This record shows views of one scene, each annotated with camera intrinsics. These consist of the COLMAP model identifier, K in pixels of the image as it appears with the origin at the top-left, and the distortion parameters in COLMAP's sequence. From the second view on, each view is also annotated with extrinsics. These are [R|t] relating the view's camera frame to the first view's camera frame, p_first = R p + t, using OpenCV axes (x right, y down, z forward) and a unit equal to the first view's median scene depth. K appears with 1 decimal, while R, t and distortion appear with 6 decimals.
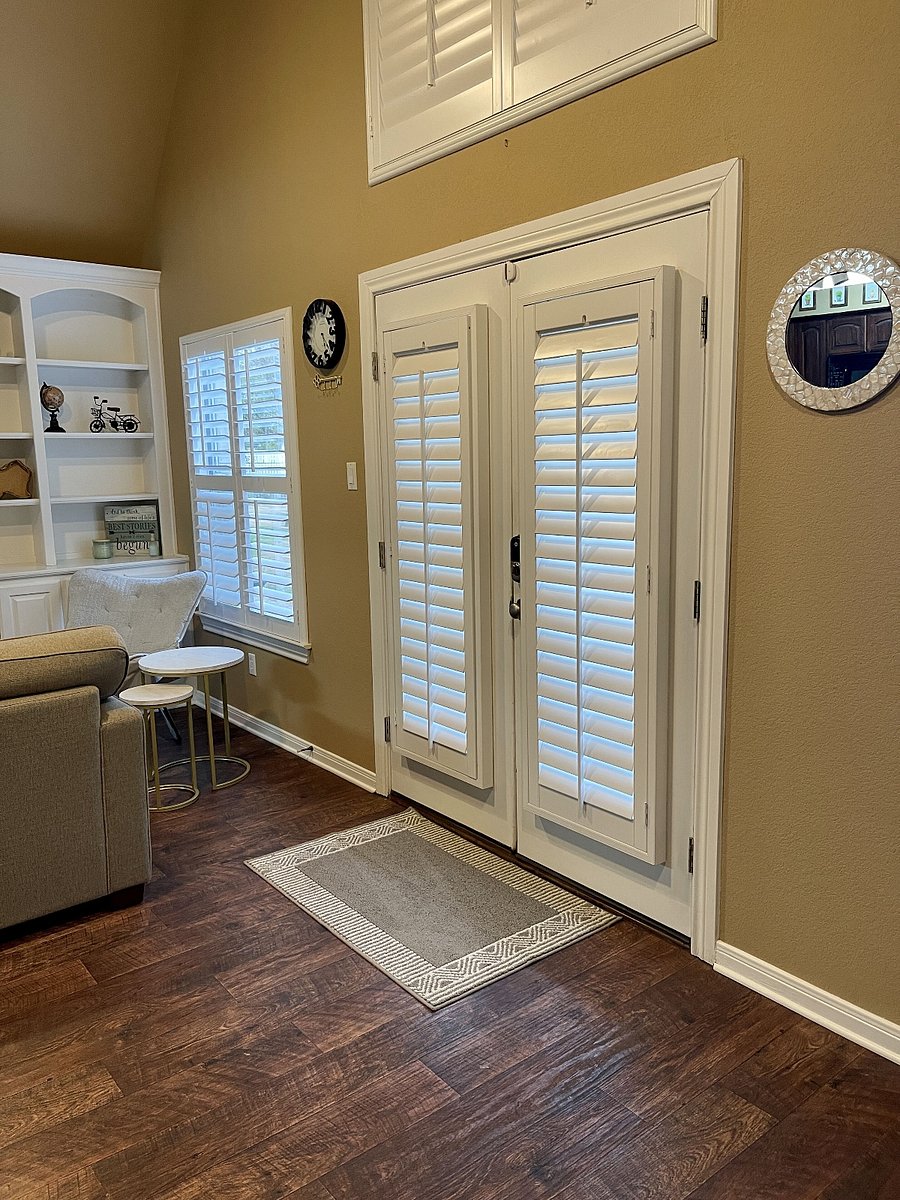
lens RADIAL K [[900.4, 0, 446.8], [0, 900.4, 613.1], [0, 0, 1]] dist [0.033177, -0.005013]
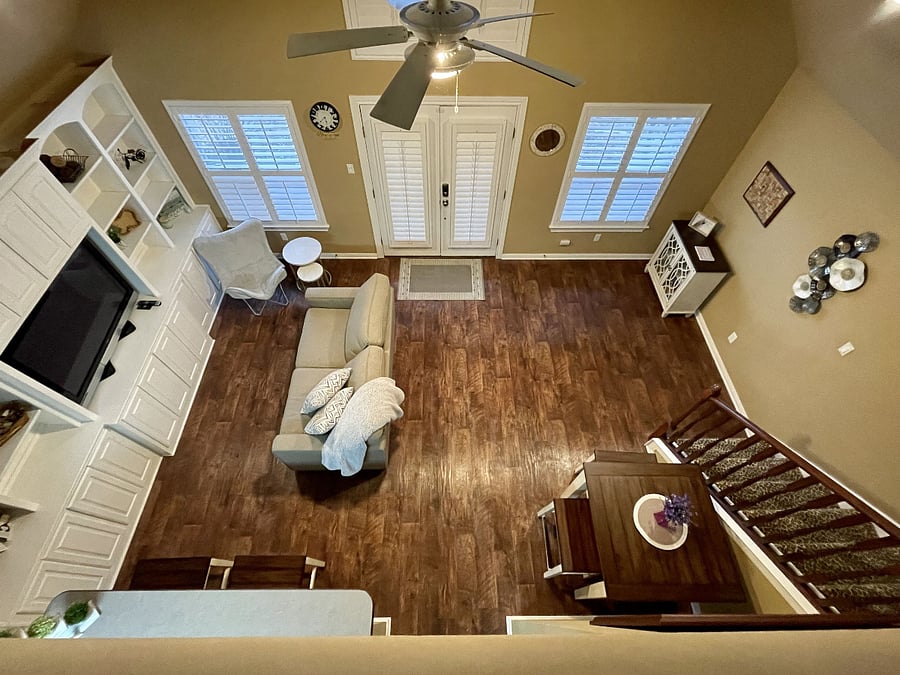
lens RADIAL K [[402.1, 0, 443.8], [0, 402.1, 336.0], [0, 0, 1]] dist [-0.007201, 0.002745]
pose [[0.618866, -0.639381, 0.456286, -0.844532], [0.124939, 0.653618, 0.746441, -0.726616], [-0.775497, -0.404939, 0.484385, 0.018115]]
